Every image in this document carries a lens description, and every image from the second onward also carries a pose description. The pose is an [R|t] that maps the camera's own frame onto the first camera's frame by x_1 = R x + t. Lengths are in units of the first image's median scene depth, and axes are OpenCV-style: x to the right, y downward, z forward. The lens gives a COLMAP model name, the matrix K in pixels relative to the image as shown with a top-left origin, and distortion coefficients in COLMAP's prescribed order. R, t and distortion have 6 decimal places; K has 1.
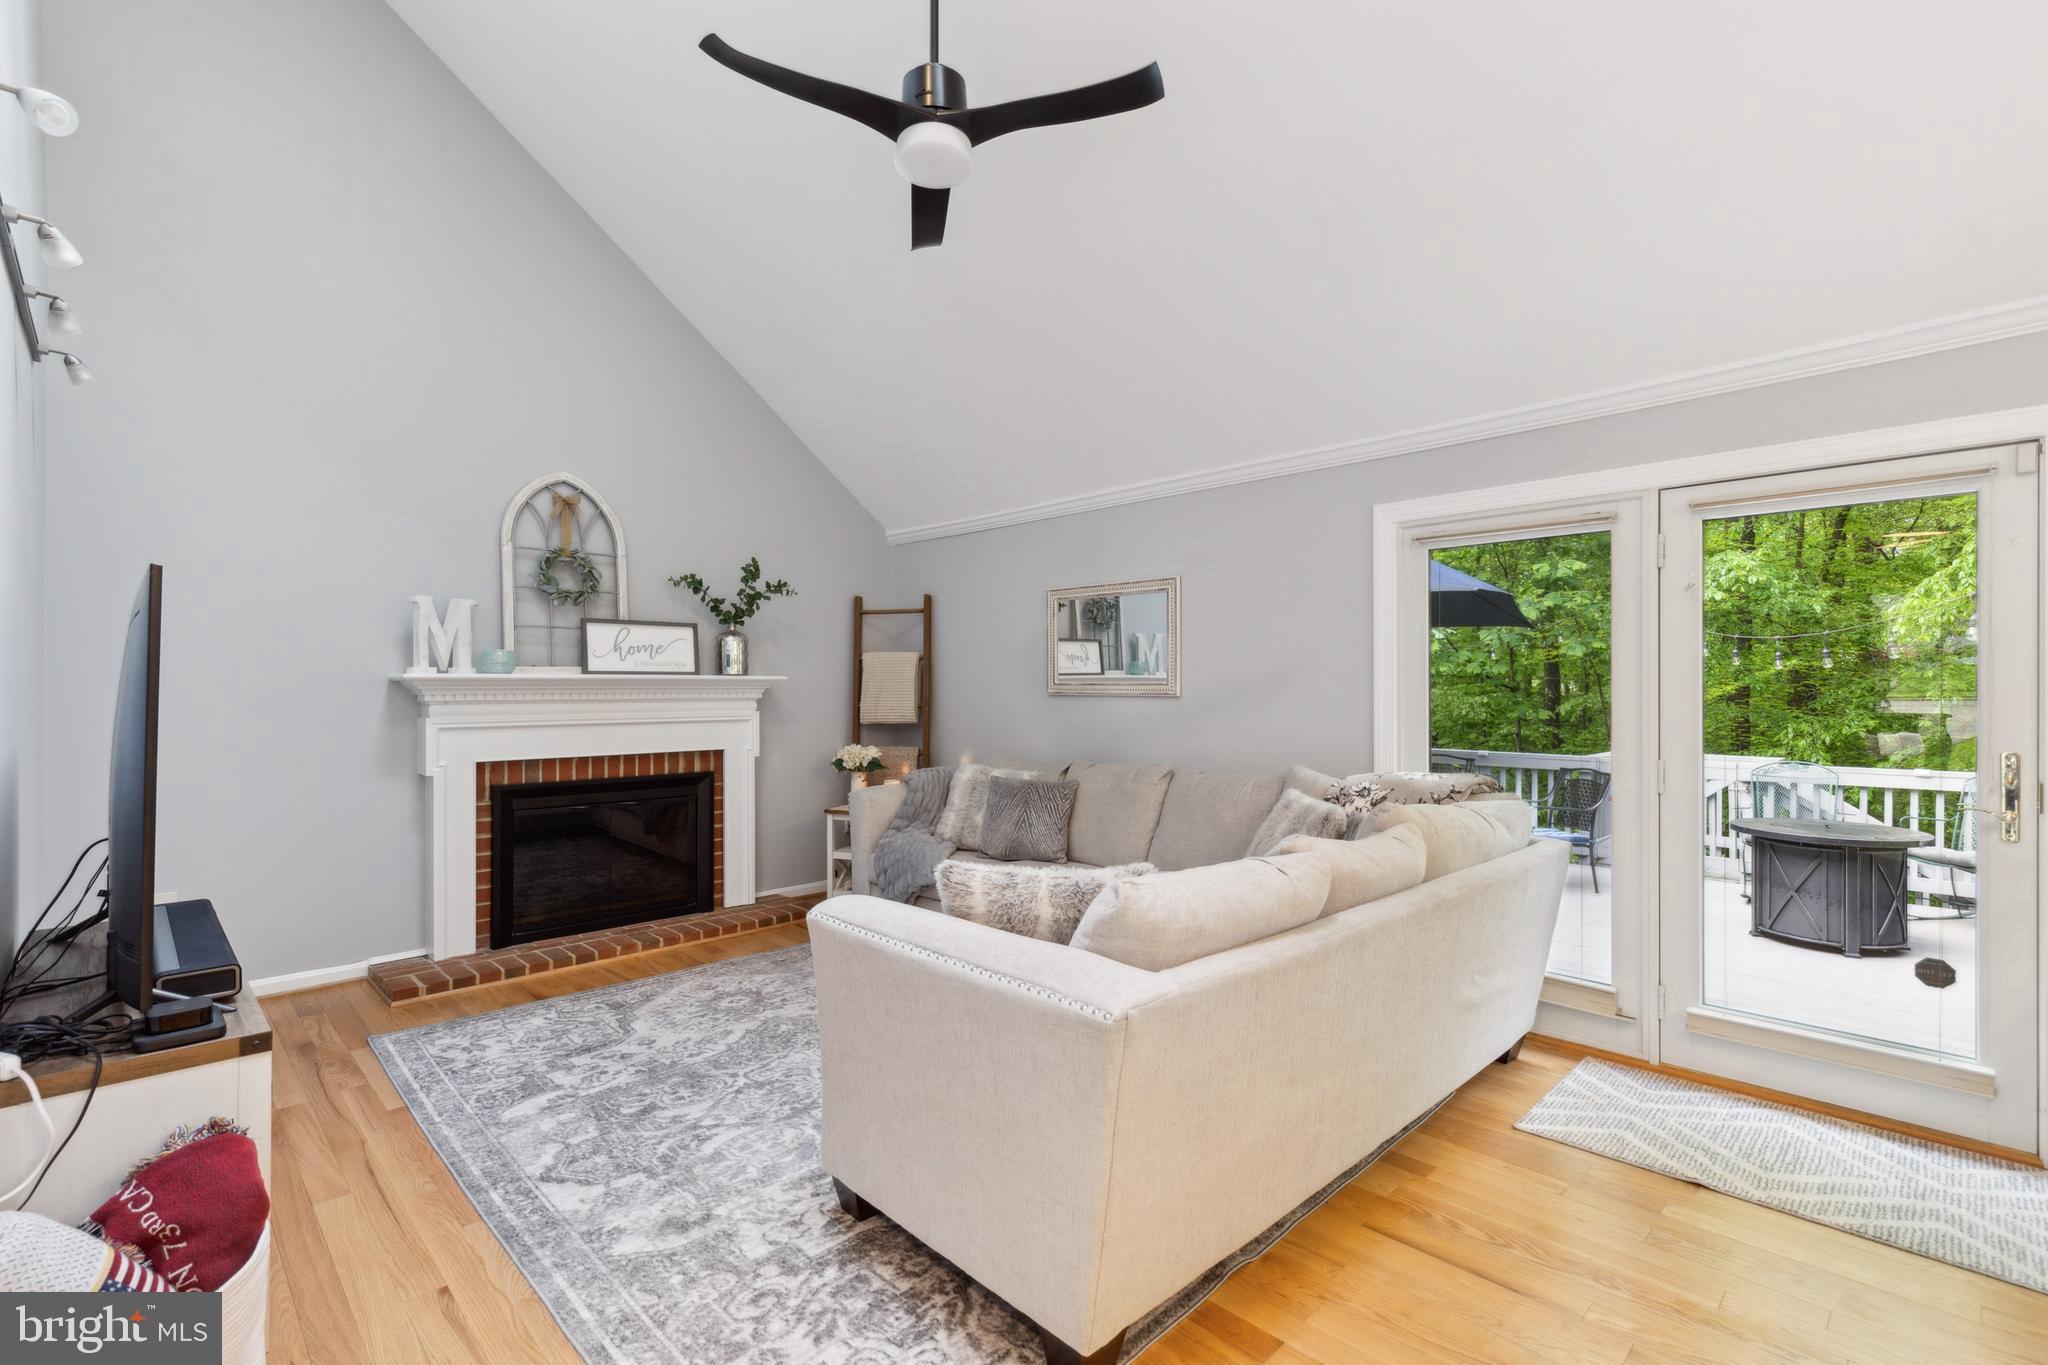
lens RADIAL K [[930.0, 0, 1018.0], [0, 930.0, 685.8], [0, 0, 1]] dist [0.004670, -0.001219]
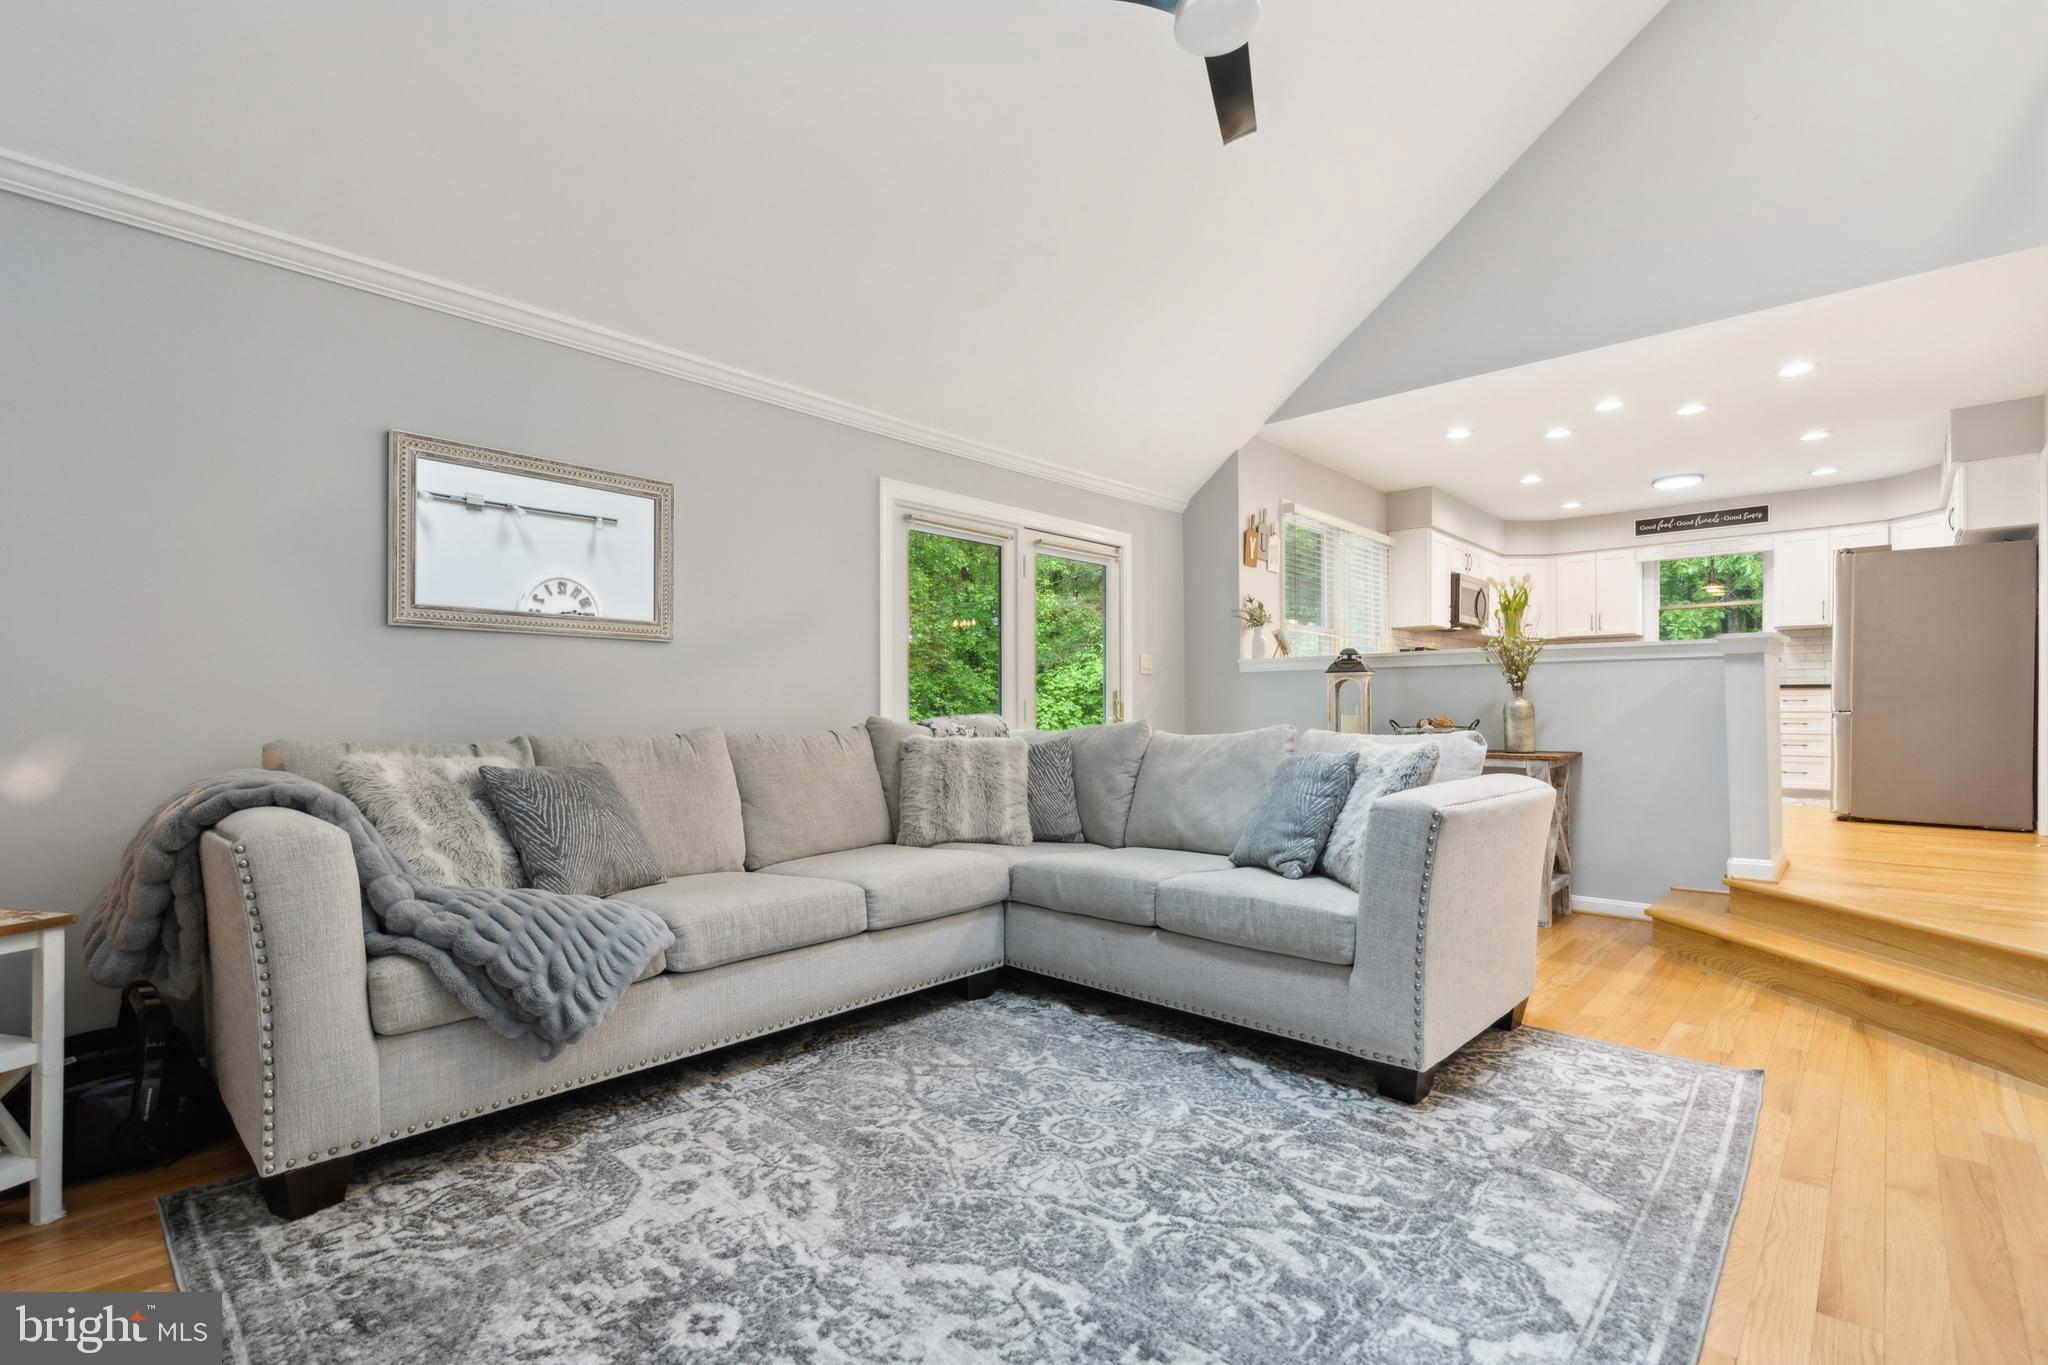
lens RADIAL K [[930.0, 0, 1017.4], [0, 930.0, 701.5], [0, 0, 1]] dist [0.004670, -0.001219]
pose [[-0.050490, 0.009336, 0.998681, -0.995595], [0.002911, 0.999953, -0.009201, 0.112039], [-0.998720, 0.002442, -0.050514, 1.250489]]
